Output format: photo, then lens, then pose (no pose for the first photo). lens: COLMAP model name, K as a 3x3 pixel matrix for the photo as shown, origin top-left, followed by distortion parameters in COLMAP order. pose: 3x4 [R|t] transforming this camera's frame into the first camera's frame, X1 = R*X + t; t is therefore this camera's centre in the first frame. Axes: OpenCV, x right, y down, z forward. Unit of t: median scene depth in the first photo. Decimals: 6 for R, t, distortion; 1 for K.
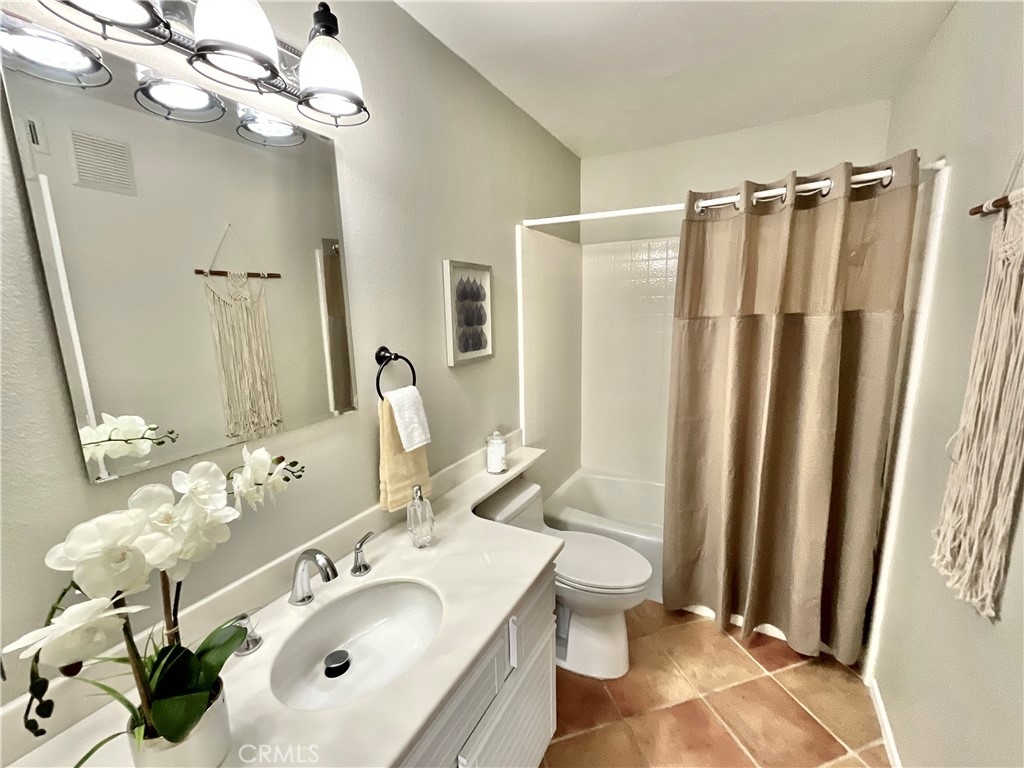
lens RADIAL K [[430.8, 0, 512.0], [0, 430.8, 384.0], [0, 0, 1]] dist [-0.001381, 0.000076]
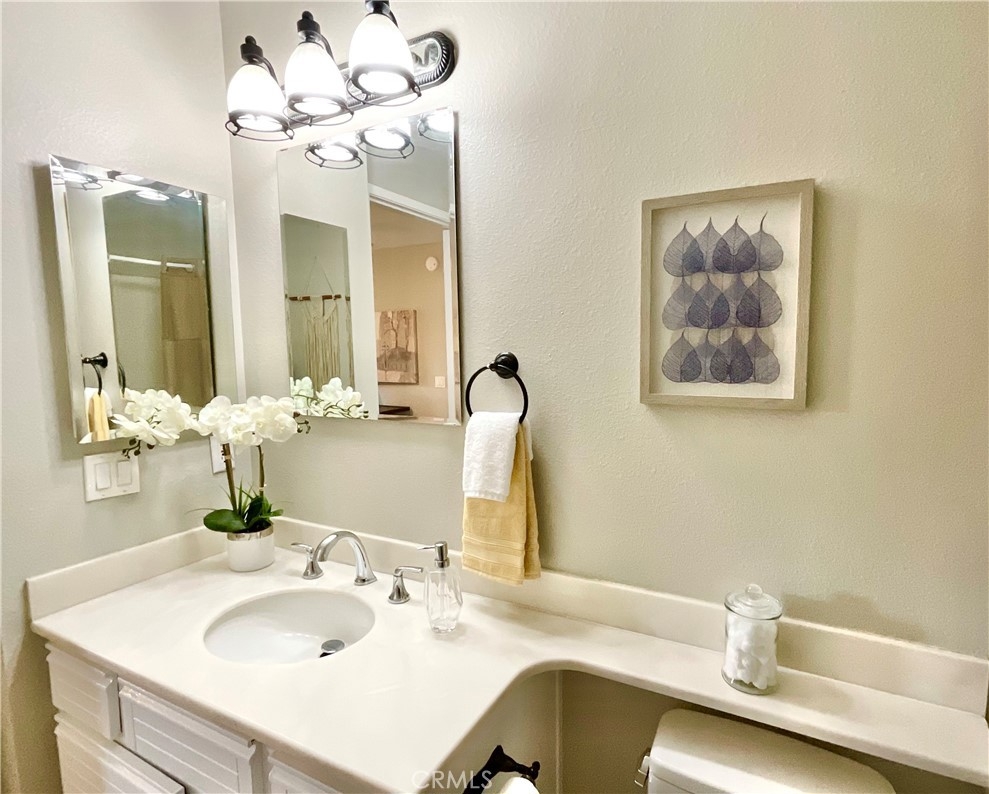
lens RADIAL K [[550.9, 0, 494.5], [0, 550.9, 397.0], [0, 0, 1]] dist [0.000545, -0.000026]
pose [[0.005640, 0.124422, -0.992213, 0.497182], [-0.157670, 0.979928, 0.121985, -0.097838], [0.987476, 0.155755, 0.025145, 0.763361]]
